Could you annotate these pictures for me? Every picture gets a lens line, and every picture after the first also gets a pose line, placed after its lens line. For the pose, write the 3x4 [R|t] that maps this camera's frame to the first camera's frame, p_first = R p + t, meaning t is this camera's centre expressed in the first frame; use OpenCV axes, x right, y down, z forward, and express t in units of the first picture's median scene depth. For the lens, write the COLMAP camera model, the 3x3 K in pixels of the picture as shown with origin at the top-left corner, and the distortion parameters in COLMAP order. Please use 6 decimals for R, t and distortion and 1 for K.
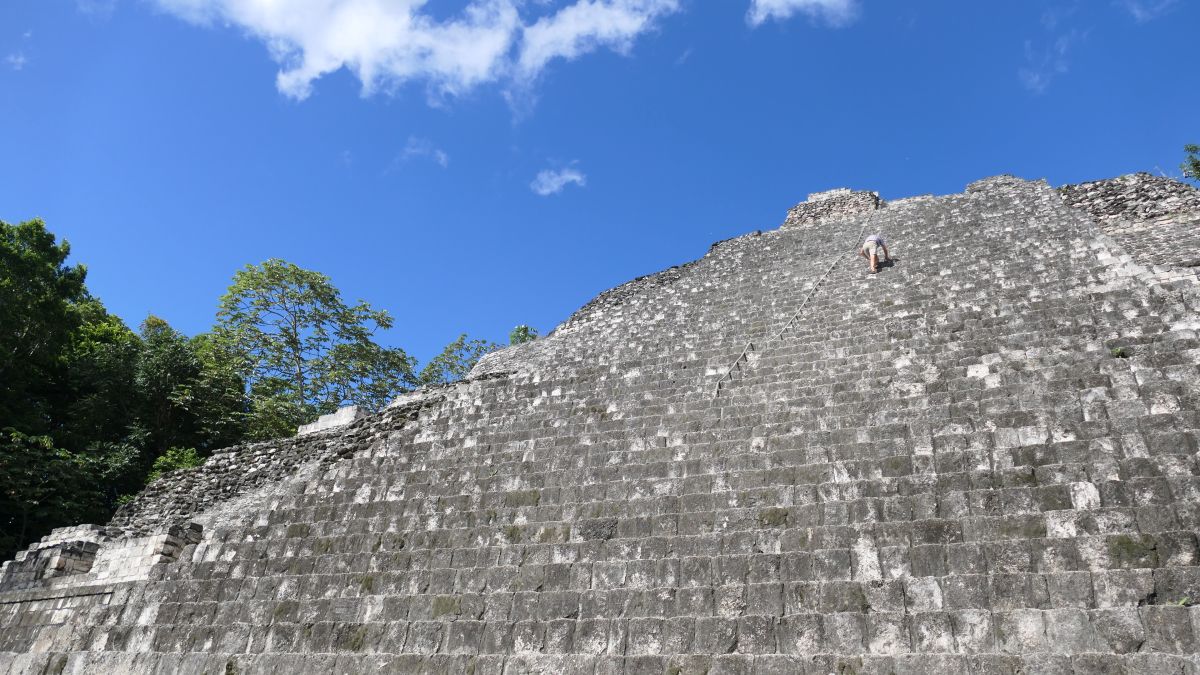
lens RADIAL K [[863.3, 0, 590.6], [0, 863.3, 343.2], [0, 0, 1]] dist [-0.023034, 0.015759]
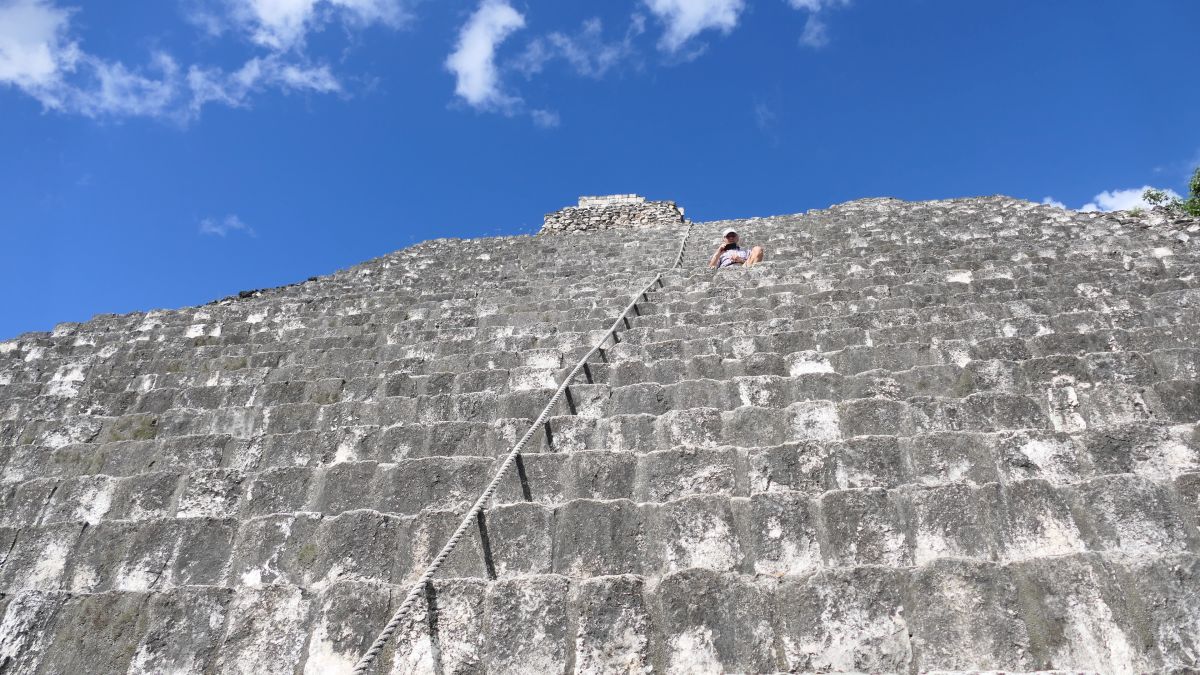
lens RADIAL K [[863.3, 0, 606.3], [0, 863.3, 335.9], [0, 0, 1]] dist [-0.023034, 0.015759]
pose [[0.953040, 0.109129, 0.282498, 0.372037], [-0.094412, 0.993393, -0.065238, -0.114164], [-0.287751, 0.035503, 0.957047, 1.412116]]
